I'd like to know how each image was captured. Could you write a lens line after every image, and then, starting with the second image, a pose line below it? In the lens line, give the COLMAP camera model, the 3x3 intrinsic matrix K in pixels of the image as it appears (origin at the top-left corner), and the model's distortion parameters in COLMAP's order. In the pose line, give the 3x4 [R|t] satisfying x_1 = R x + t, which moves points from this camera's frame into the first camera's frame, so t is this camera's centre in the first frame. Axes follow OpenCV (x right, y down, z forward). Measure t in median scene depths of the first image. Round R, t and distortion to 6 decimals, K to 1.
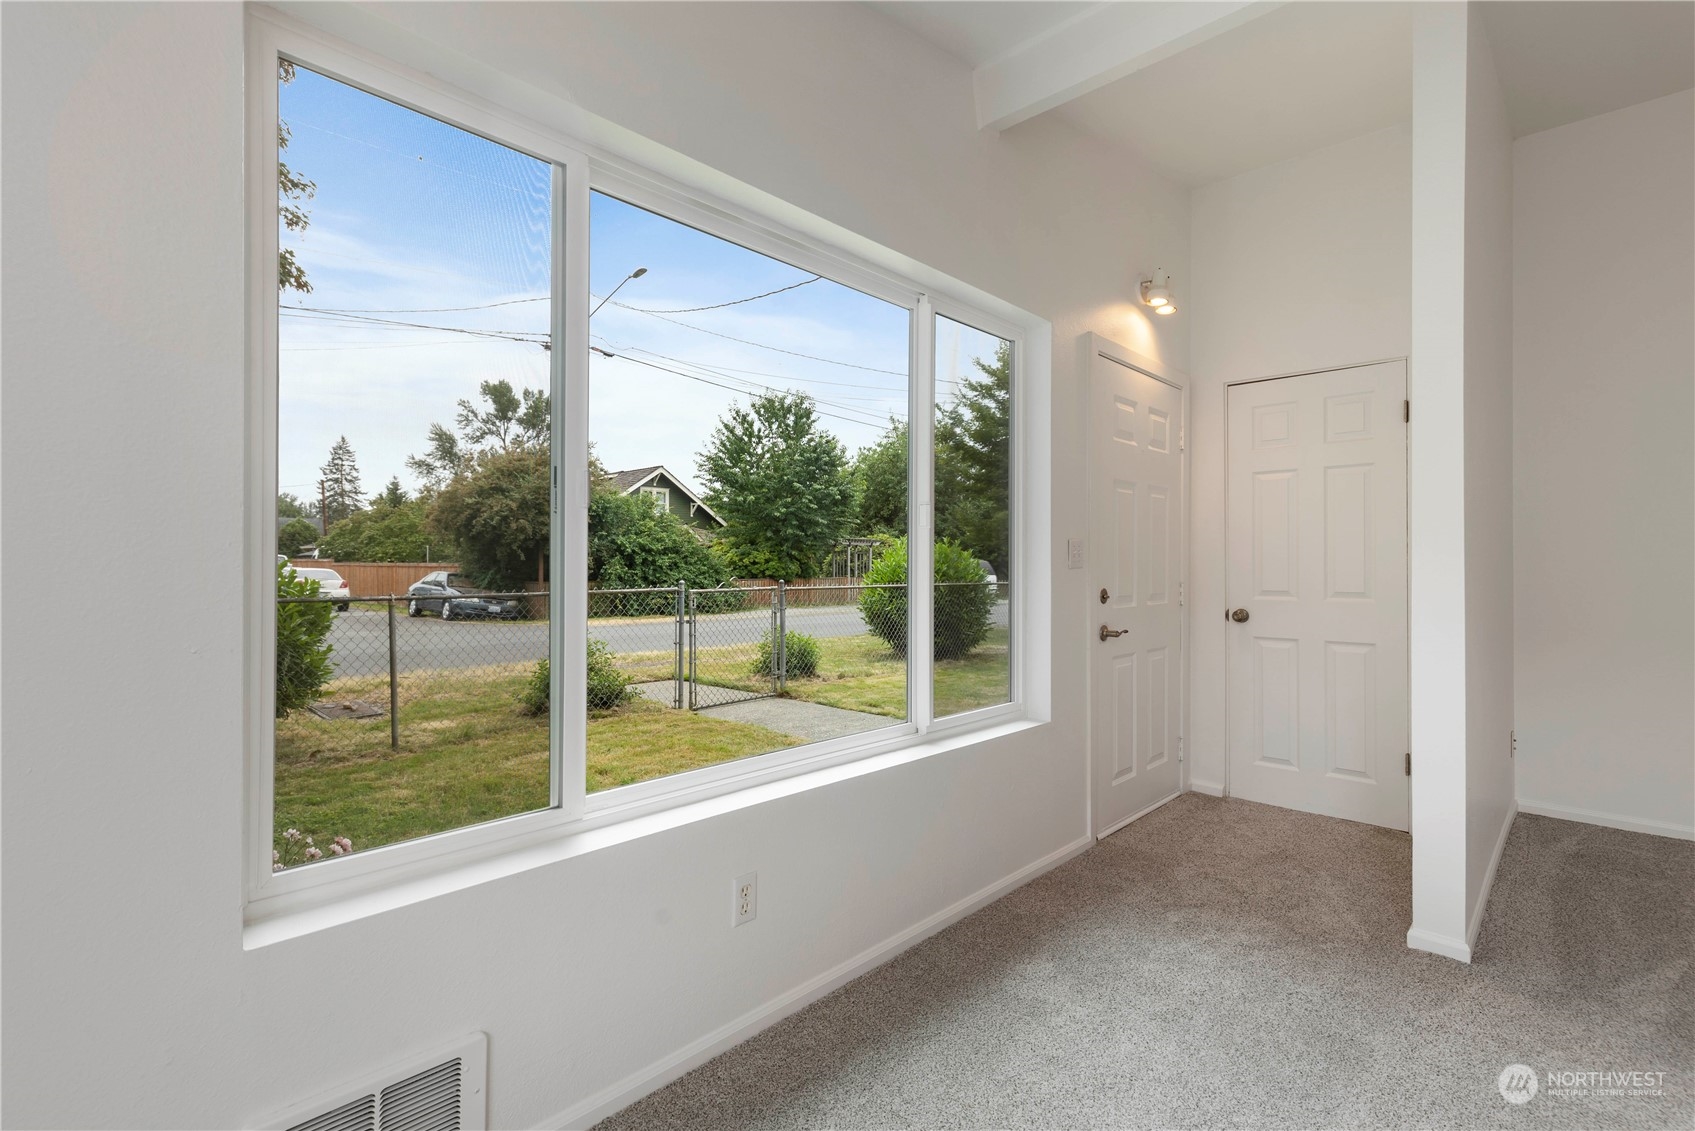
lens RADIAL K [[775.7, 0, 847.2], [0, 775.7, 559.2], [0, 0, 1]] dist [0.003295, -0.000510]
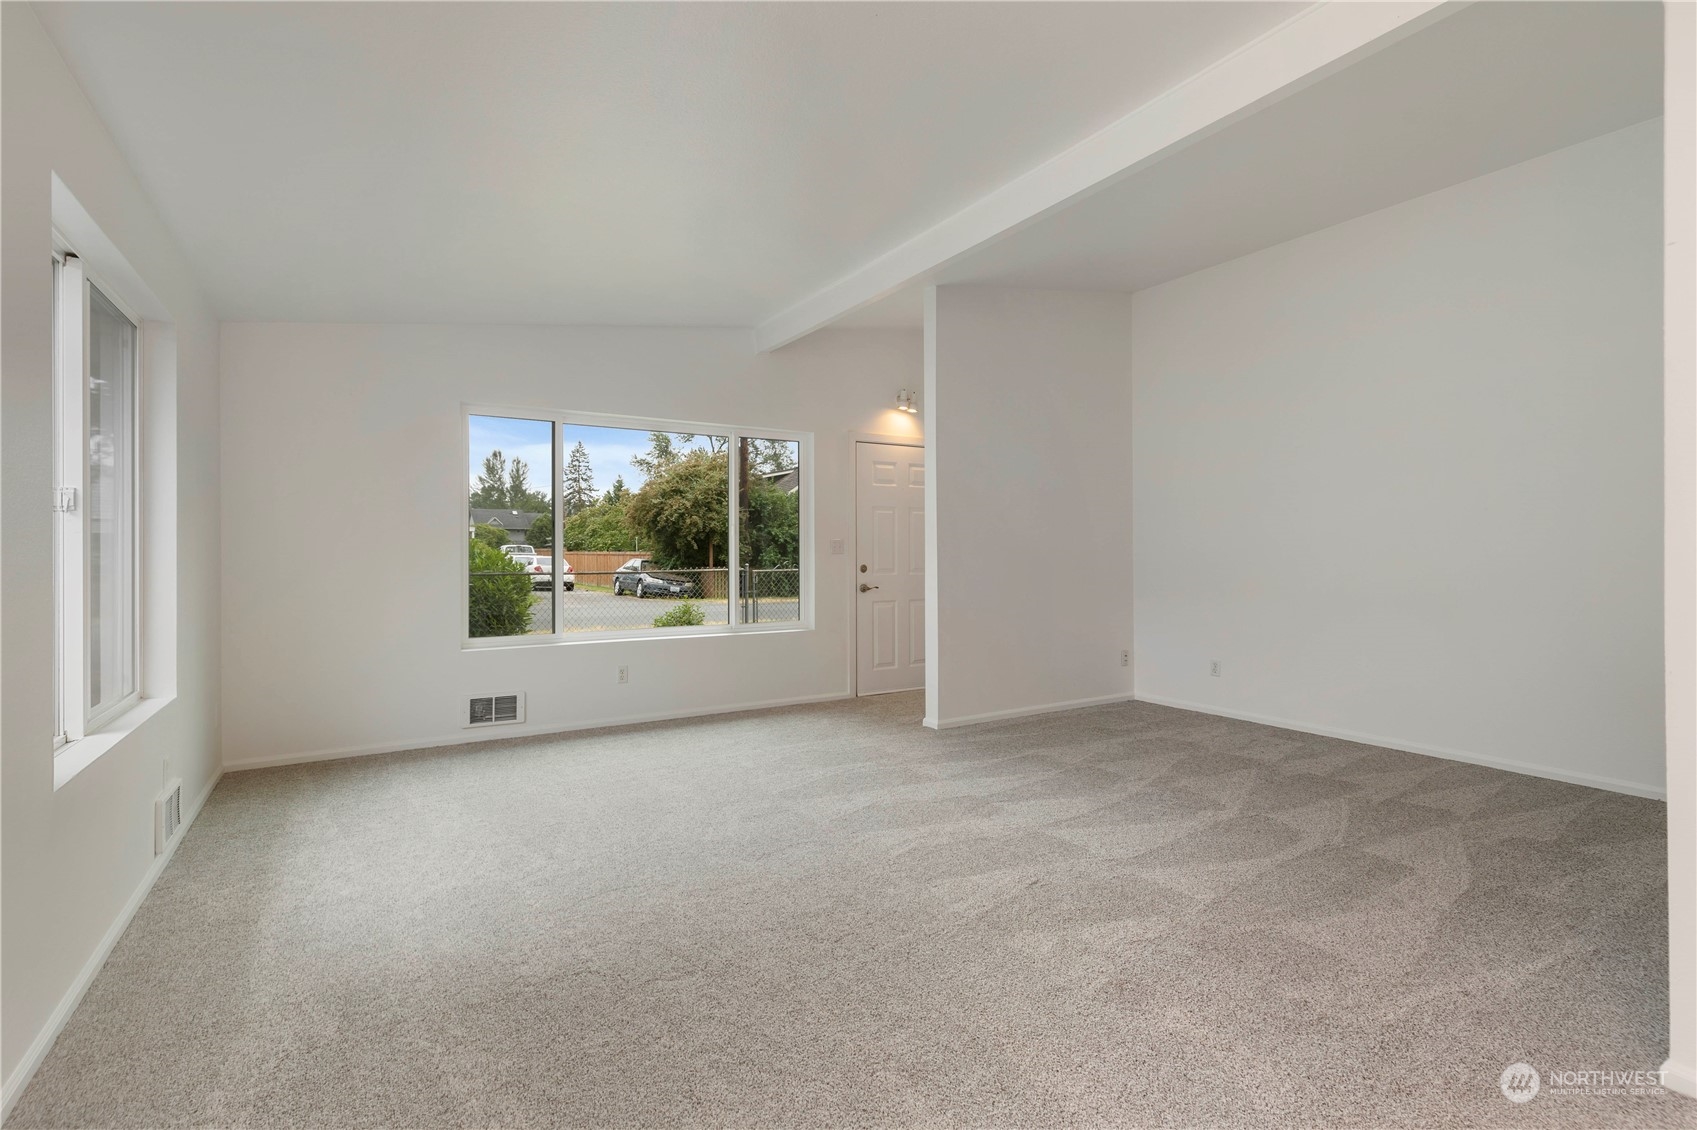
lens RADIAL K [[776.7, 0, 848.2], [0, 776.7, 558.7], [0, 0, 1]] dist [0.003295, -0.000510]
pose [[0.969844, -0.002169, -0.243716, 0.110440], [0.006044, 0.999867, 0.015150, -0.000867], [0.243651, -0.016166, 0.969728, -0.123314]]
